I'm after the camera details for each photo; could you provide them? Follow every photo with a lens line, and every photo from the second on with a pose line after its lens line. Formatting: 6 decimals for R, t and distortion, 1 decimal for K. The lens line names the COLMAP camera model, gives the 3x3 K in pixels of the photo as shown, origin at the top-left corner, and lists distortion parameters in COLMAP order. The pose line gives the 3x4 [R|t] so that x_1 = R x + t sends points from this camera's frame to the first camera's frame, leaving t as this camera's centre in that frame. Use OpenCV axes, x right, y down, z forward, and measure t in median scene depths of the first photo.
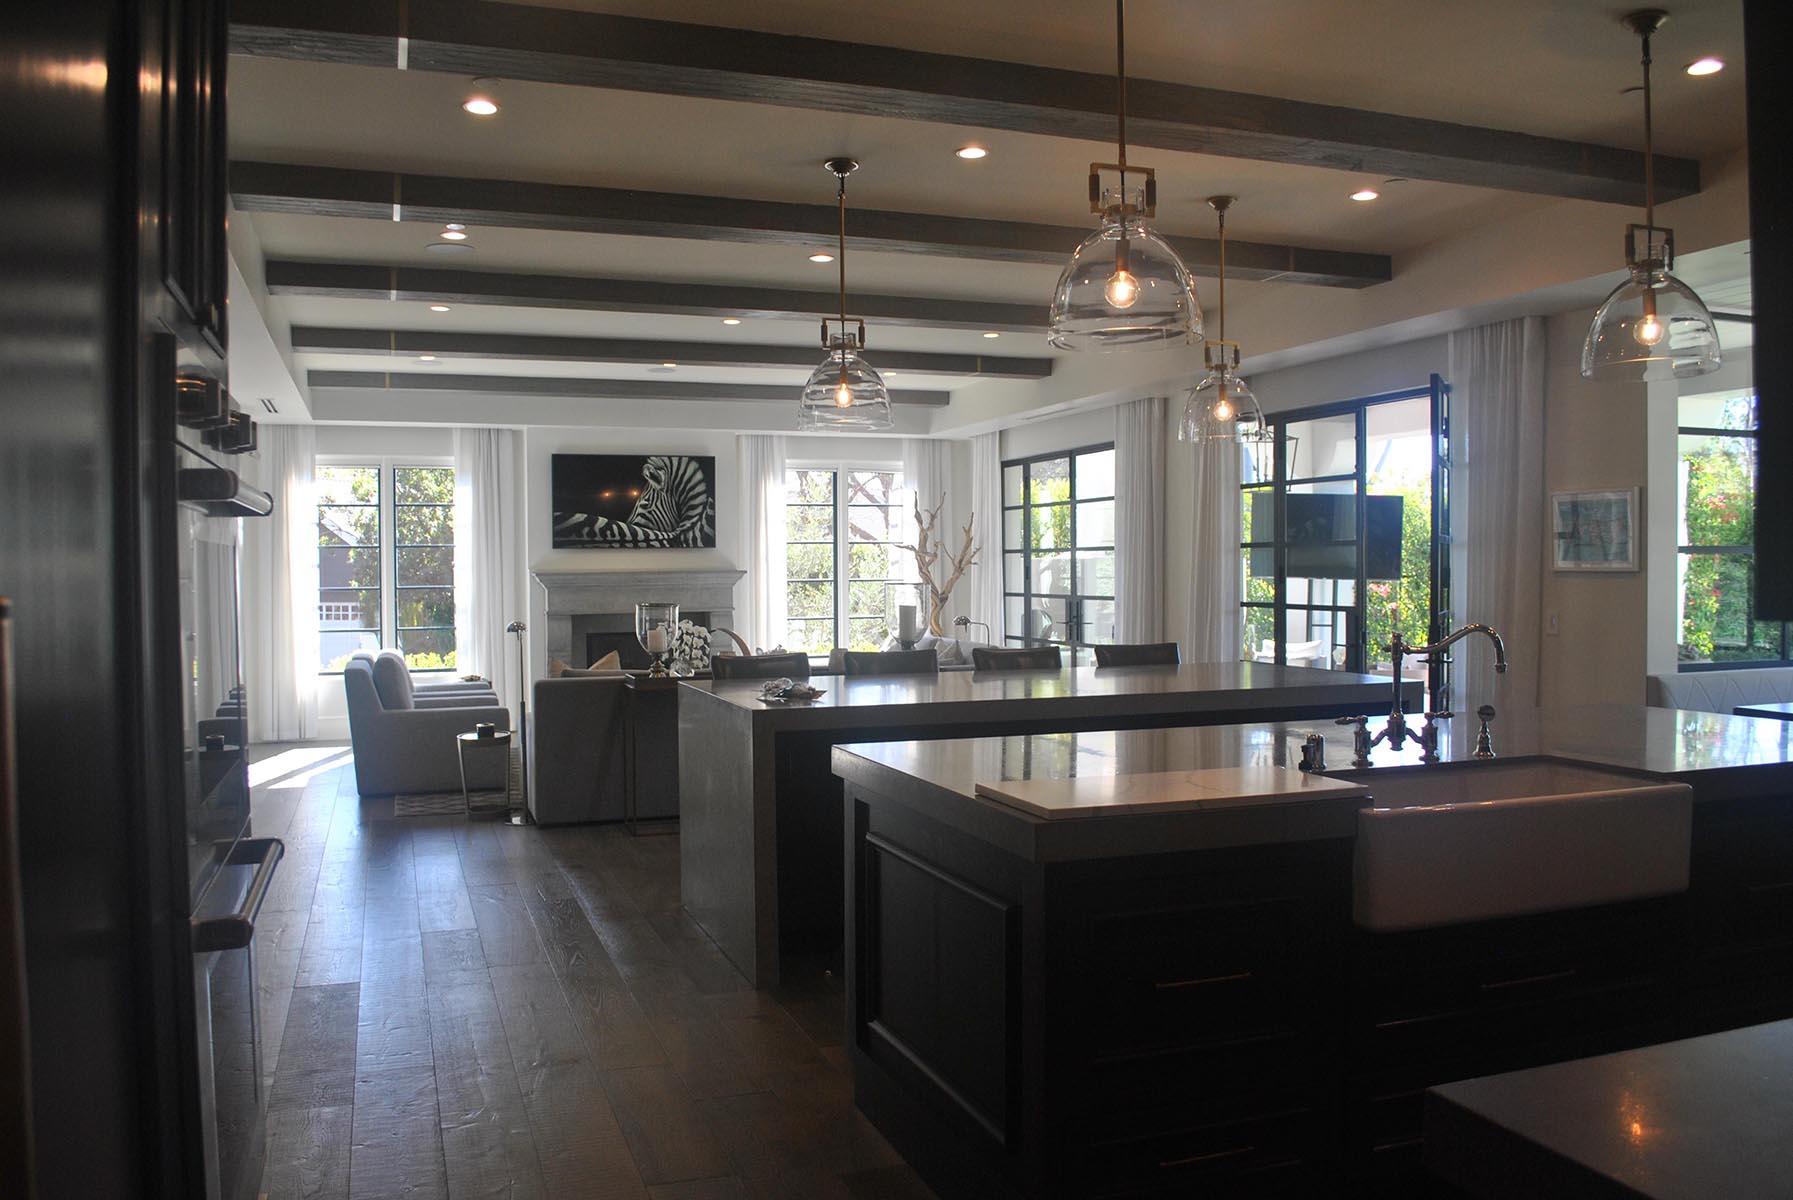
lens RADIAL K [[1419.6, 0, 896.5], [0, 1419.6, 600.0], [0, 0, 1]] dist [-0.069246, -0.001541]
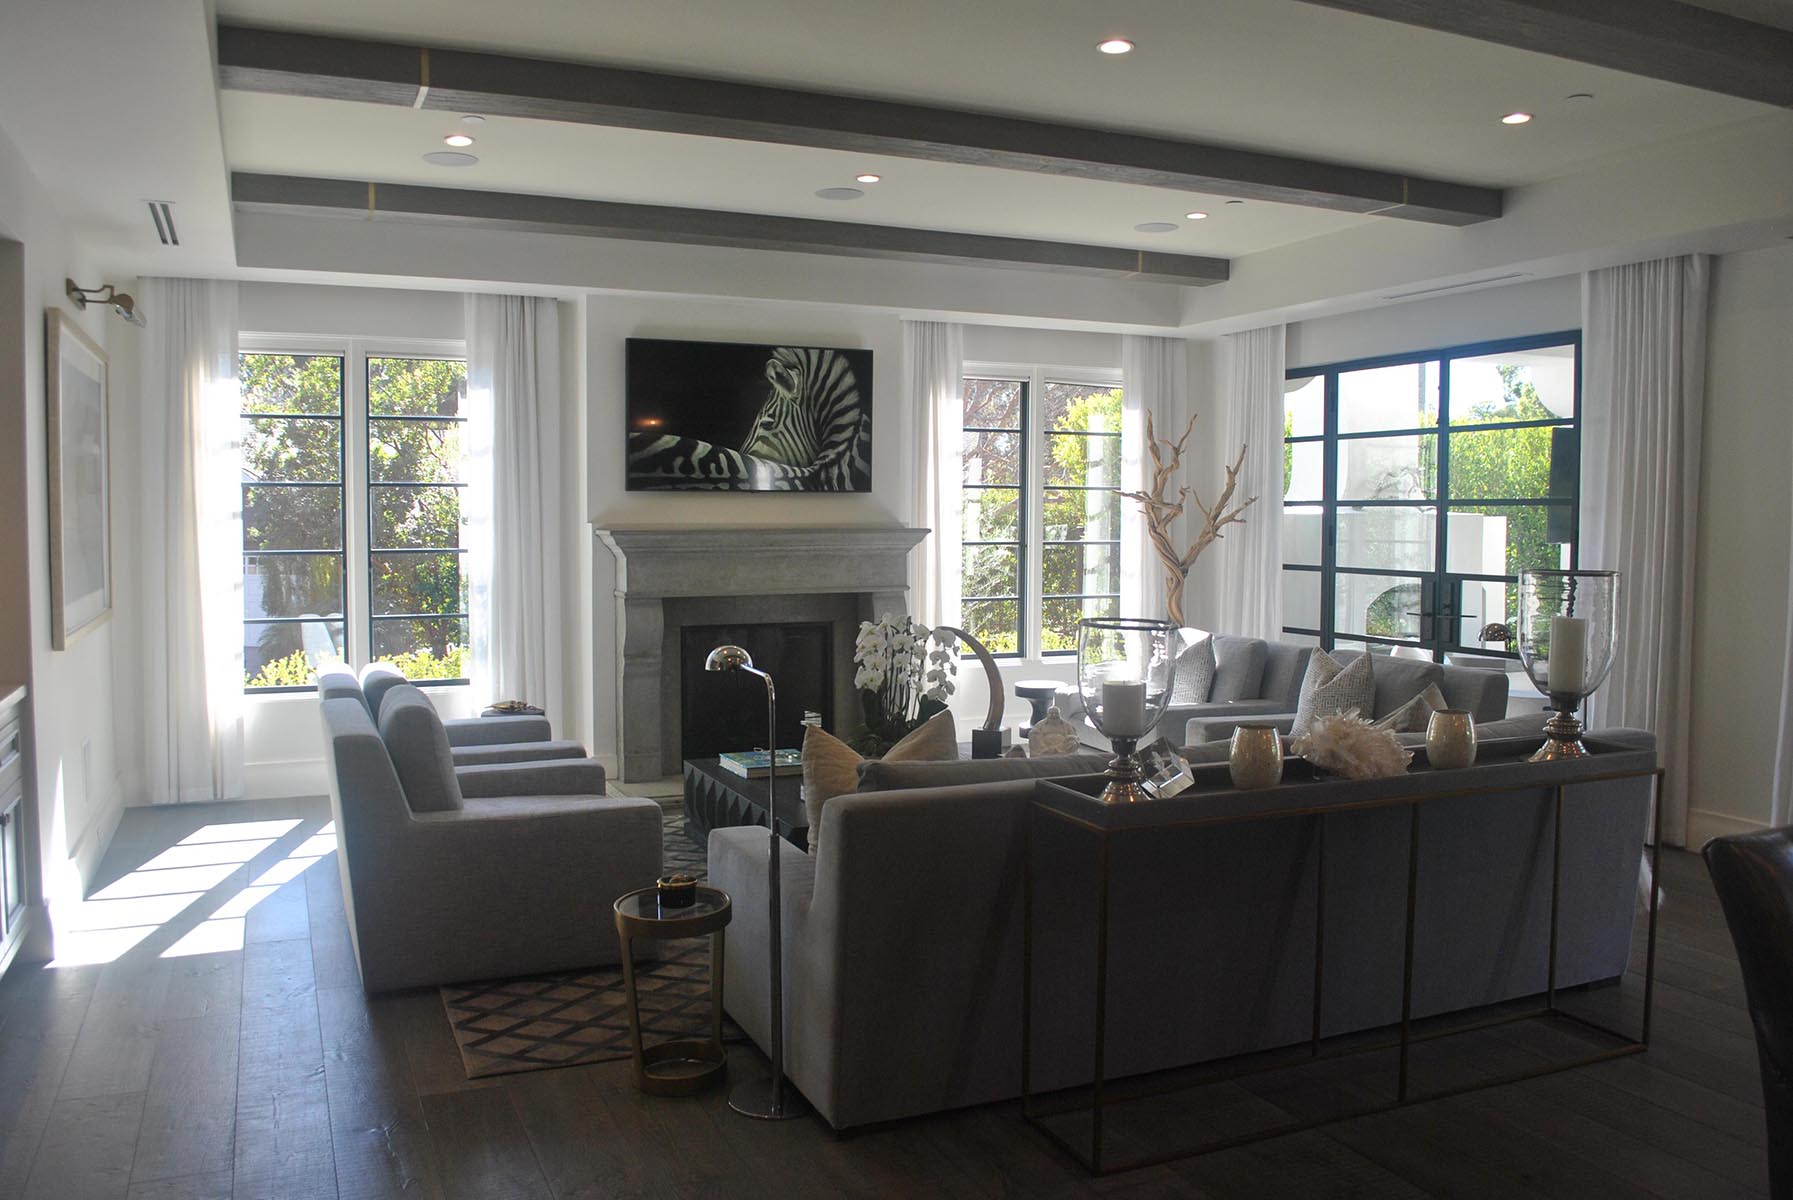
lens RADIAL K [[1419.6, 0, 896.5], [0, 1419.6, 600.0], [0, 0, 1]] dist [-0.069246, -0.001541]
pose [[0.997337, 0.006842, 0.072606, -0.169443], [-0.009504, 0.999293, 0.036383, -0.011842], [-0.072306, -0.036976, 0.996697, 0.365820]]
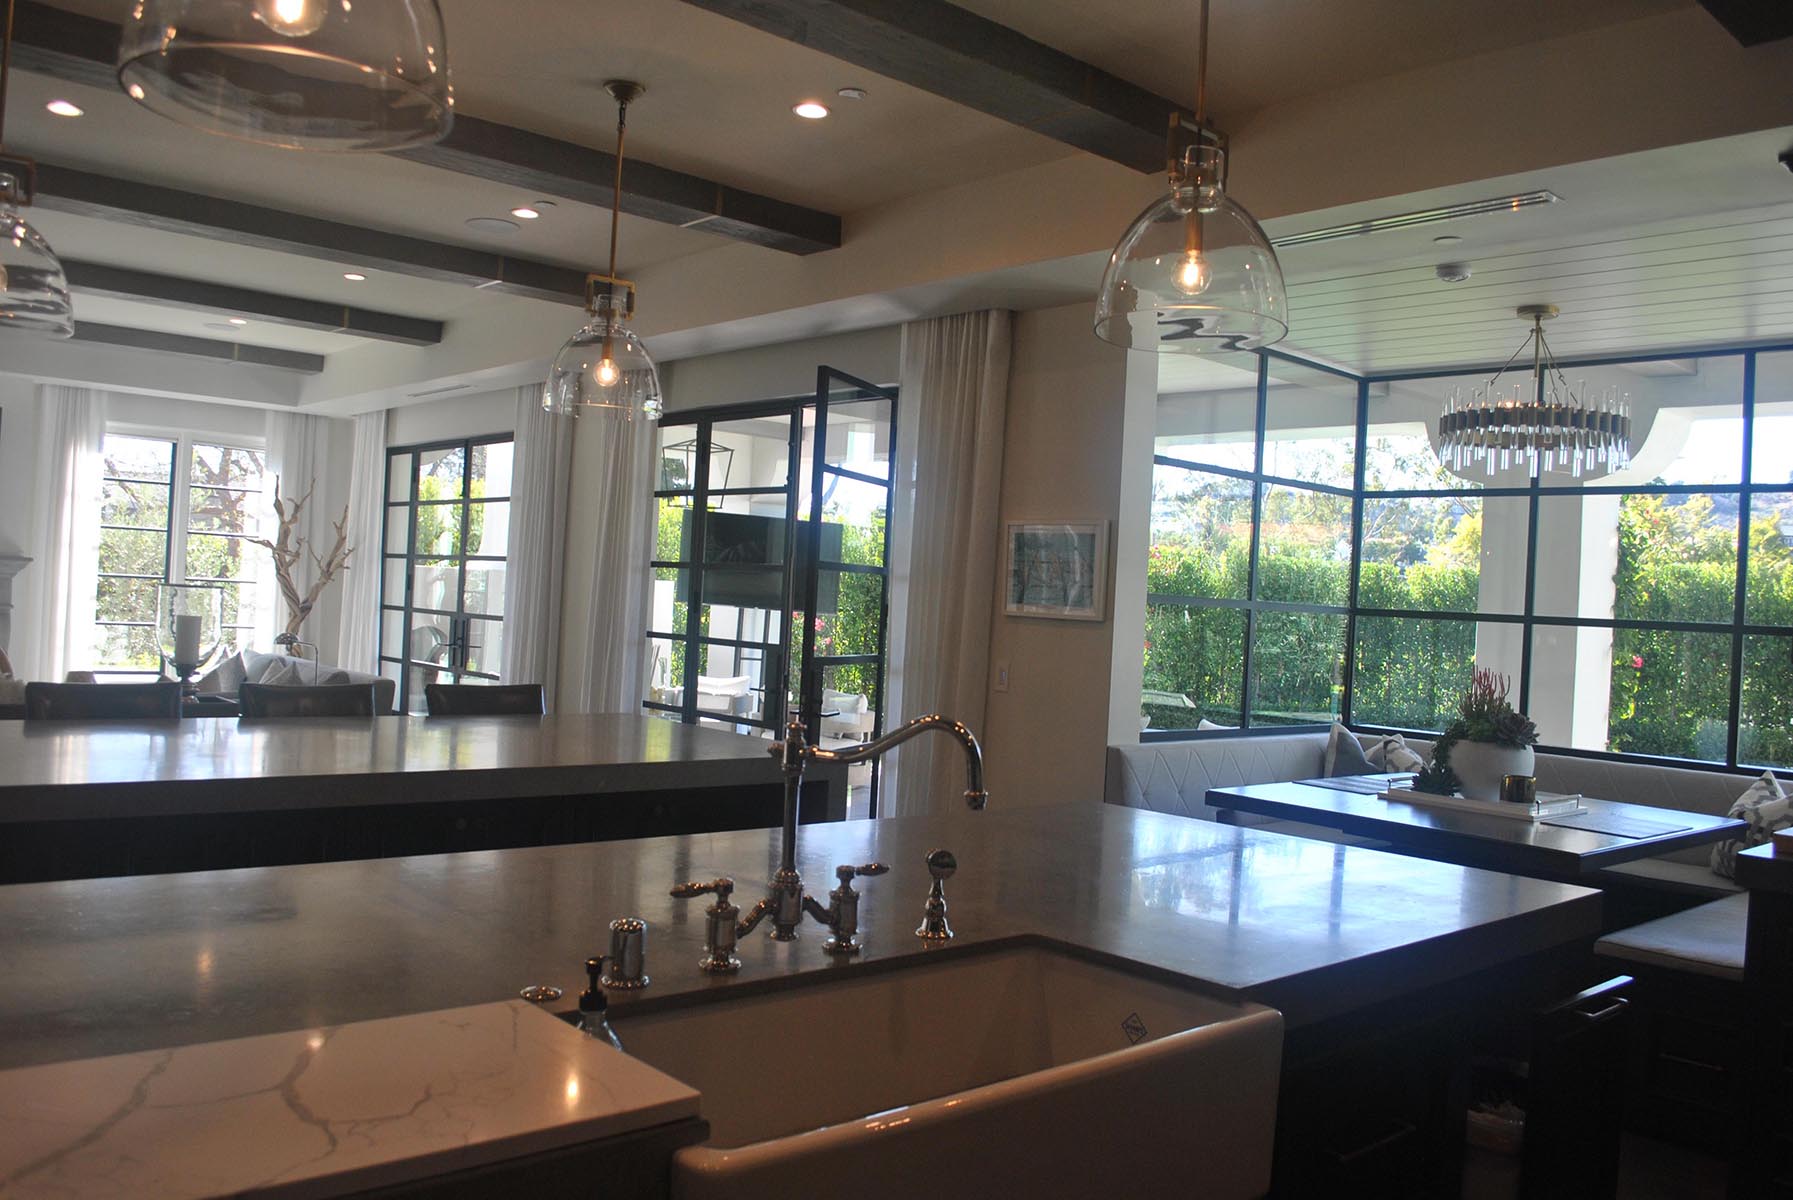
lens RADIAL K [[1419.6, 0, 896.5], [0, 1419.6, 600.0], [0, 0, 1]] dist [-0.069246, -0.001541]
pose [[0.925994, 0.054874, 0.373529, 0.050971], [-0.049569, 0.998487, -0.023802, -0.003594], [-0.374270, 0.003525, 0.927313, 0.131792]]
